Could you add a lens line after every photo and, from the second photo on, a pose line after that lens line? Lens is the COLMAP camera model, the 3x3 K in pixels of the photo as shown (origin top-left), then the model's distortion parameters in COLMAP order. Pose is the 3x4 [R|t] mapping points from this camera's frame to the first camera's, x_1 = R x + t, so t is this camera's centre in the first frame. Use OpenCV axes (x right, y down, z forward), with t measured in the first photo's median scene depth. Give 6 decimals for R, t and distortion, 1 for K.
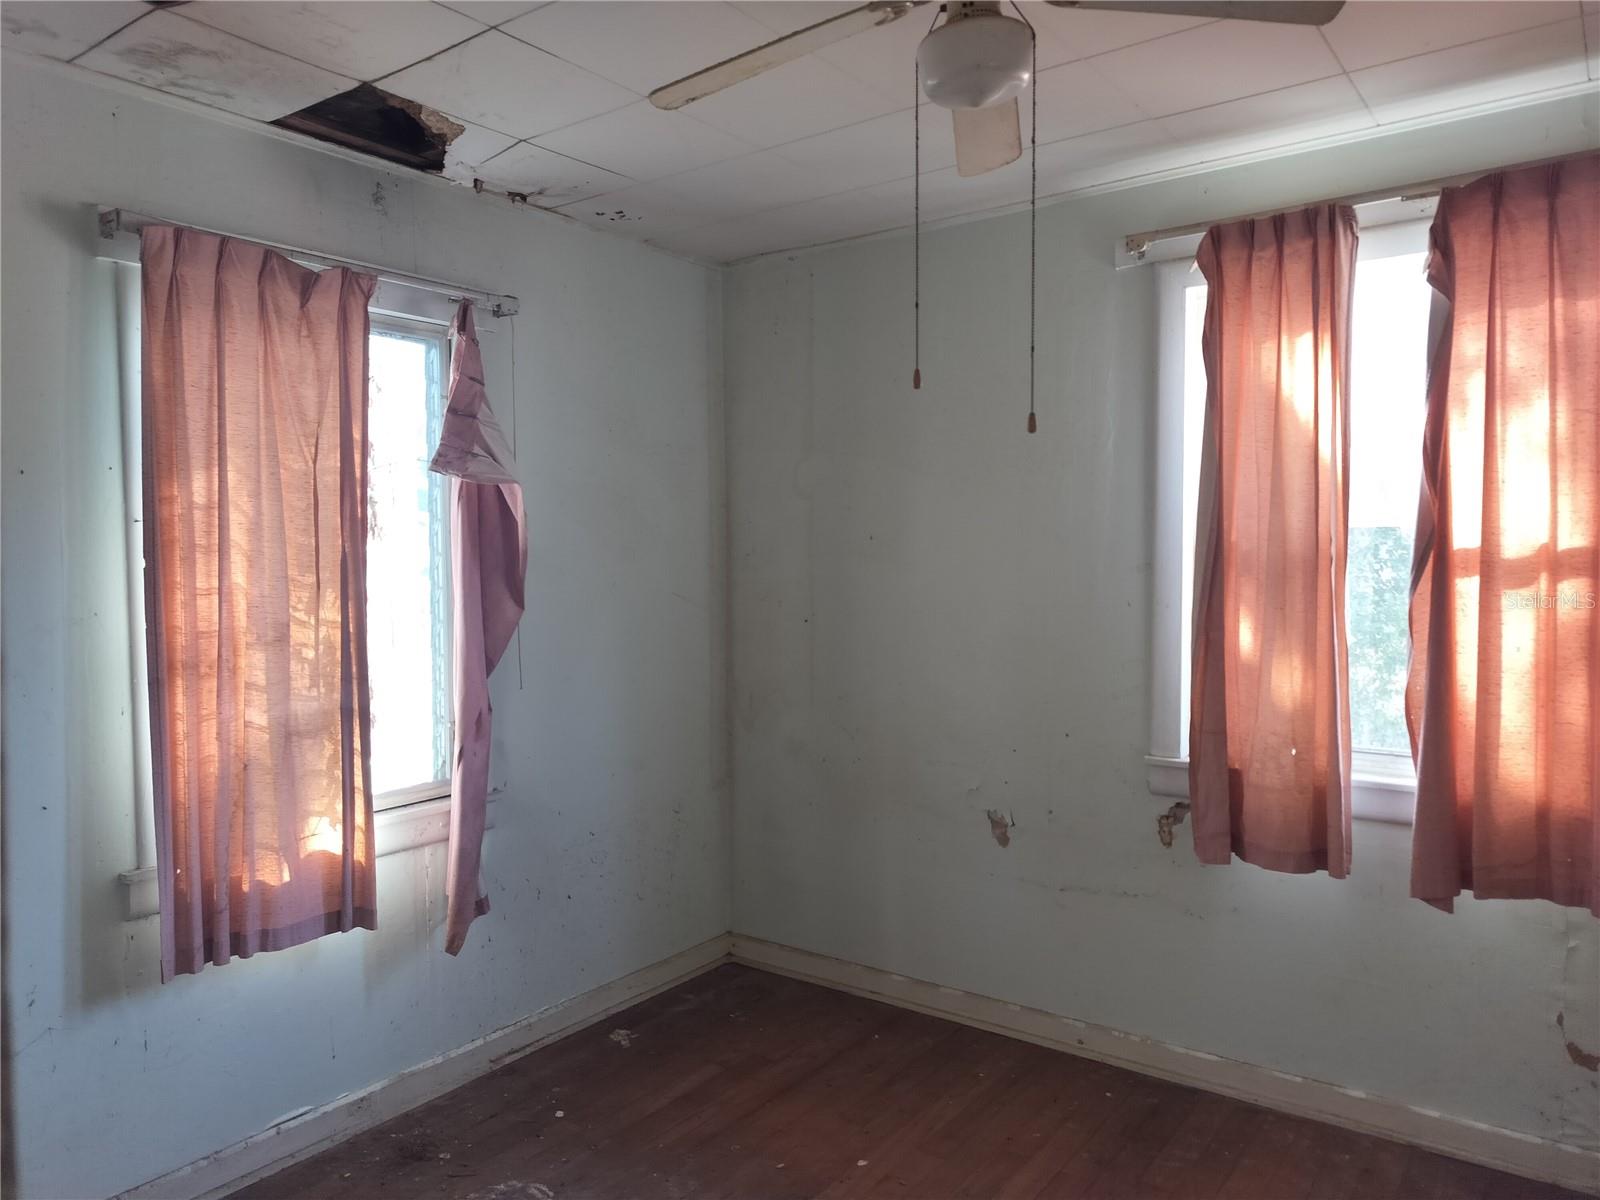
lens RADIAL K [[1123.3, 0, 800.0], [0, 1123.3, 600.0], [0, 0, 1]] dist [0.032694, -0.036140]
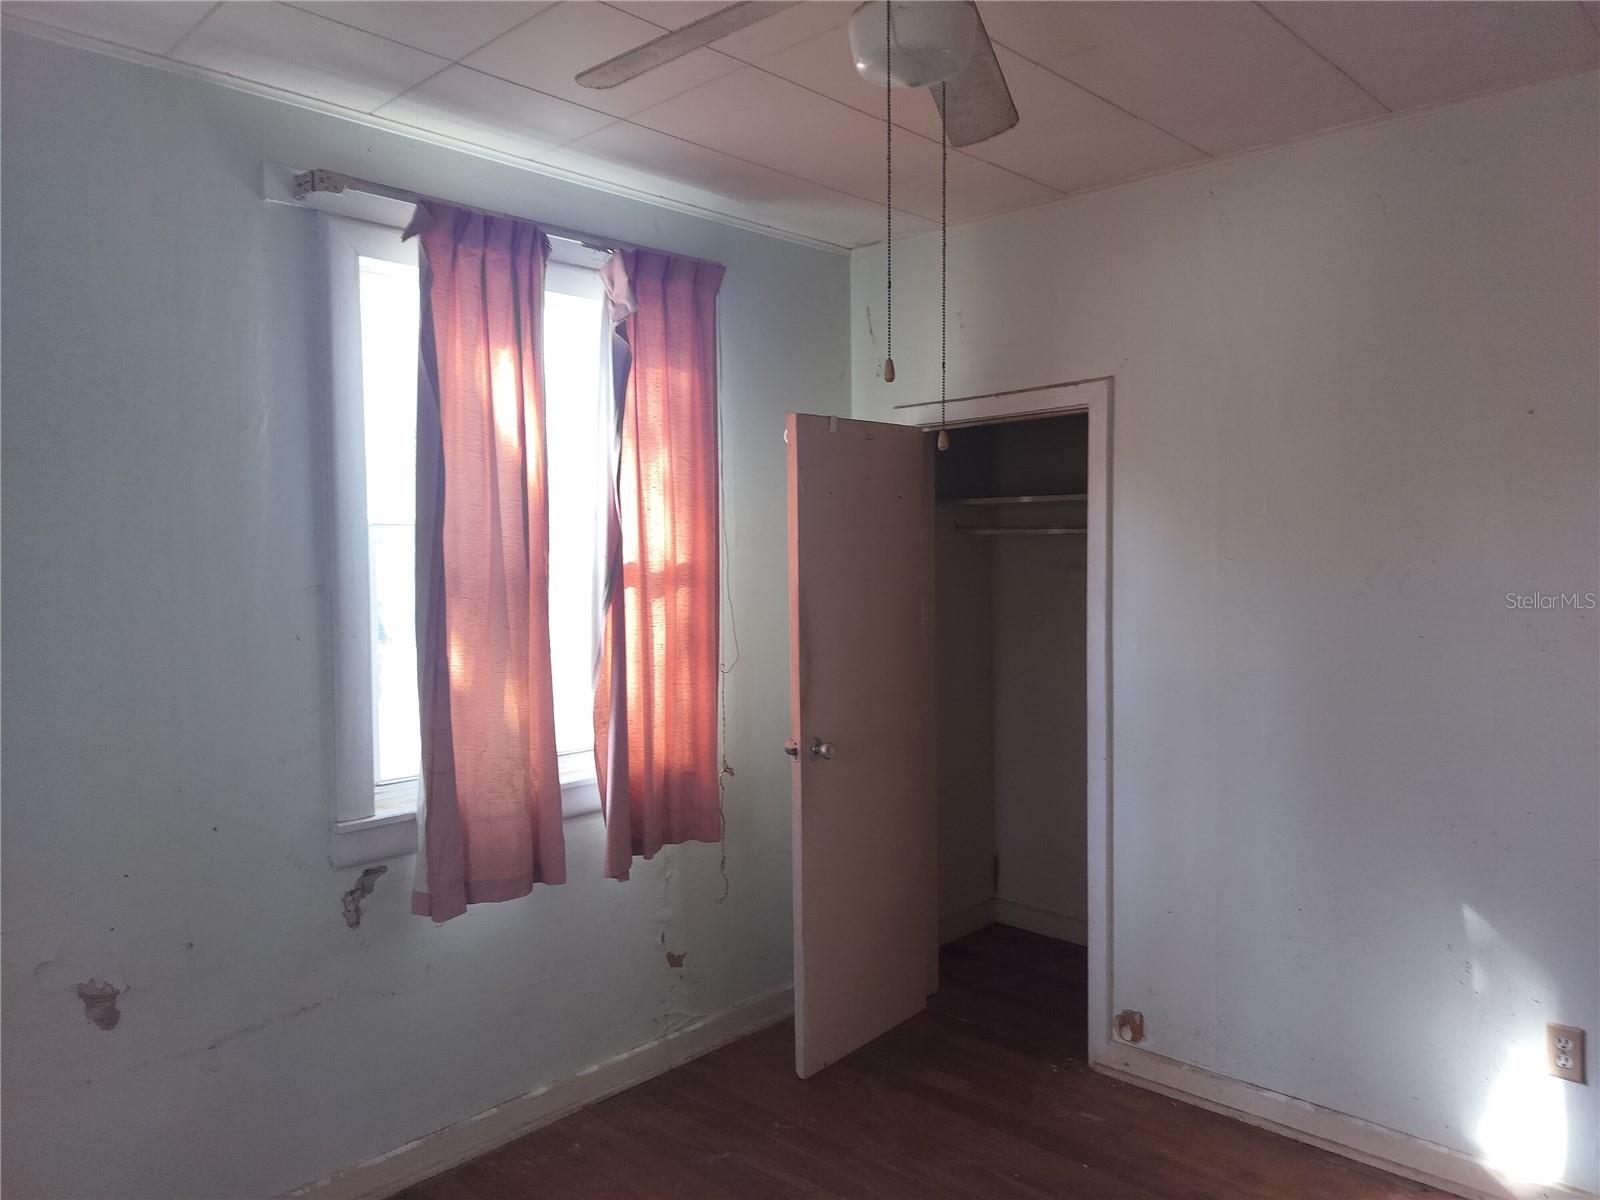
lens RADIAL K [[1123.3, 0, 800.0], [0, 1123.3, 600.0], [0, 0, 1]] dist [0.032694, -0.036140]
pose [[0.122173, -0.039989, 0.991703, -0.504751], [0.053181, 0.998016, 0.033692, -0.035459], [-0.991083, 0.048623, 0.124057, 0.636338]]
